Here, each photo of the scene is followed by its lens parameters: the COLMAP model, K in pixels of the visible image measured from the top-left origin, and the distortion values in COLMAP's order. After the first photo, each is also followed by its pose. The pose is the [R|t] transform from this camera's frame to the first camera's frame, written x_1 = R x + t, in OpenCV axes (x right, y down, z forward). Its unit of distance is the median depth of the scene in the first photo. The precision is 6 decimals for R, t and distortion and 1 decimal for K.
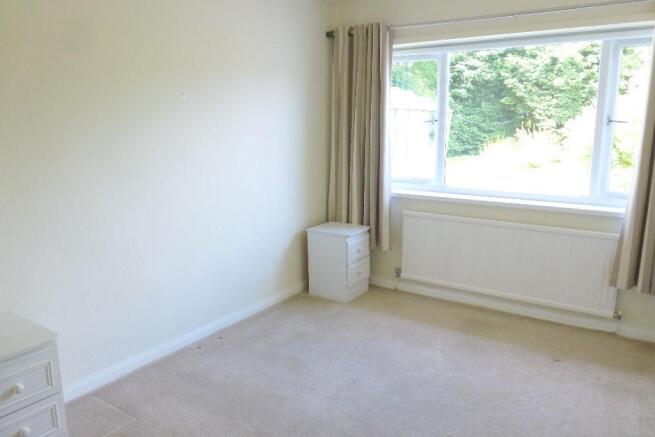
lens RADIAL K [[487.4, 0, 326.7], [0, 487.4, 219.9], [0, 0, 1]] dist [-0.009977, -0.003346]
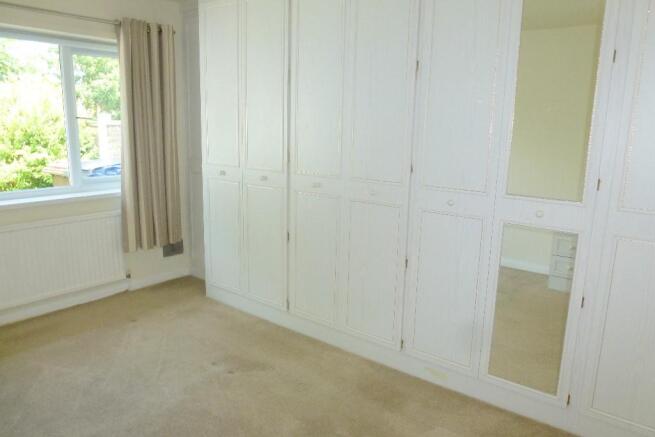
lens RADIAL K [[487.4, 0, 326.2], [0, 487.4, 217.2], [0, 0, 1]] dist [-0.009977, -0.003346]
pose [[0.088078, -0.190331, 0.977761, -0.540806], [0.200838, 0.964811, 0.169719, -0.054475], [-0.975657, 0.181423, 0.123205, 0.324603]]
